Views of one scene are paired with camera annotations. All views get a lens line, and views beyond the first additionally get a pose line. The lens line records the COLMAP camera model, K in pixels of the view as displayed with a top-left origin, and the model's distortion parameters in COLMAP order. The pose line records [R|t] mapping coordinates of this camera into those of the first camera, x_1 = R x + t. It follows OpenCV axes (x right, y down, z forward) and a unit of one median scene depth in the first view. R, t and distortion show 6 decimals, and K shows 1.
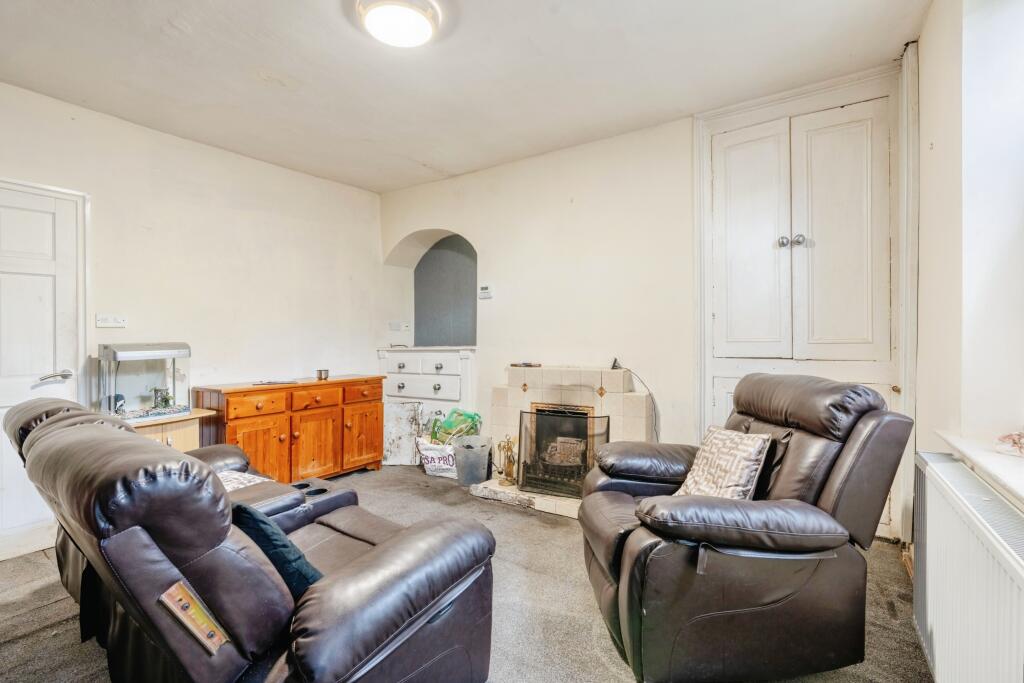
lens RADIAL K [[467.1, 0, 515.1], [0, 467.1, 333.5], [0, 0, 1]] dist [-0.009451, 0.003790]
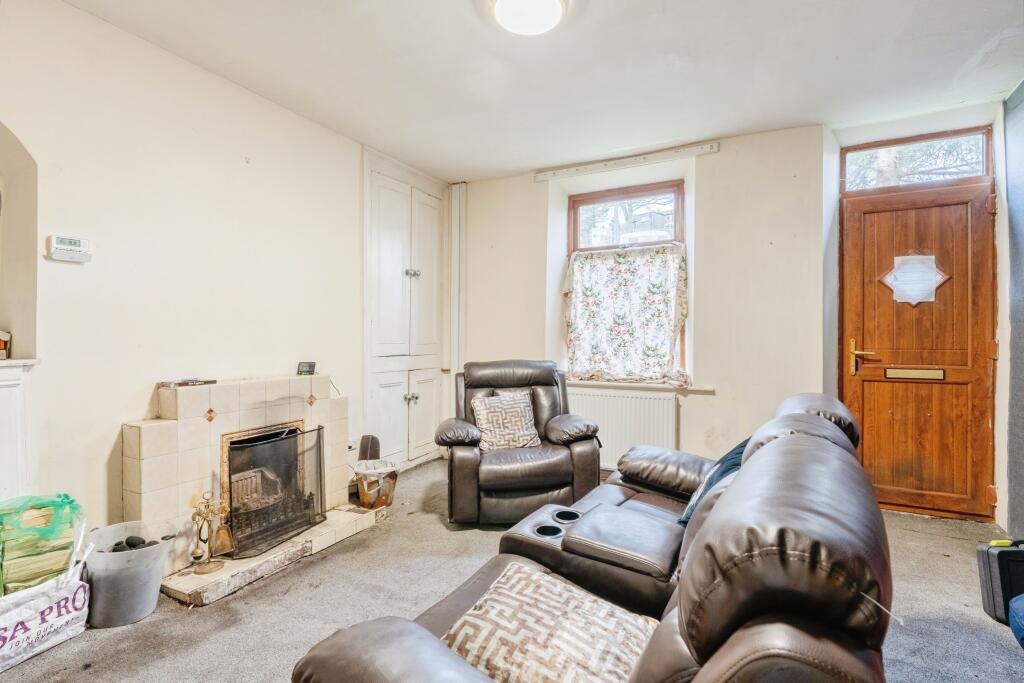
lens RADIAL K [[467.1, 0, 516.1], [0, 467.1, 344.5], [0, 0, 1]] dist [-0.009451, 0.003790]
pose [[-0.090936, -0.007237, 0.995830, -0.724256], [-0.006542, 0.999956, 0.006670, 0.008773], [-0.995835, -0.005908, -0.090979, 0.673620]]
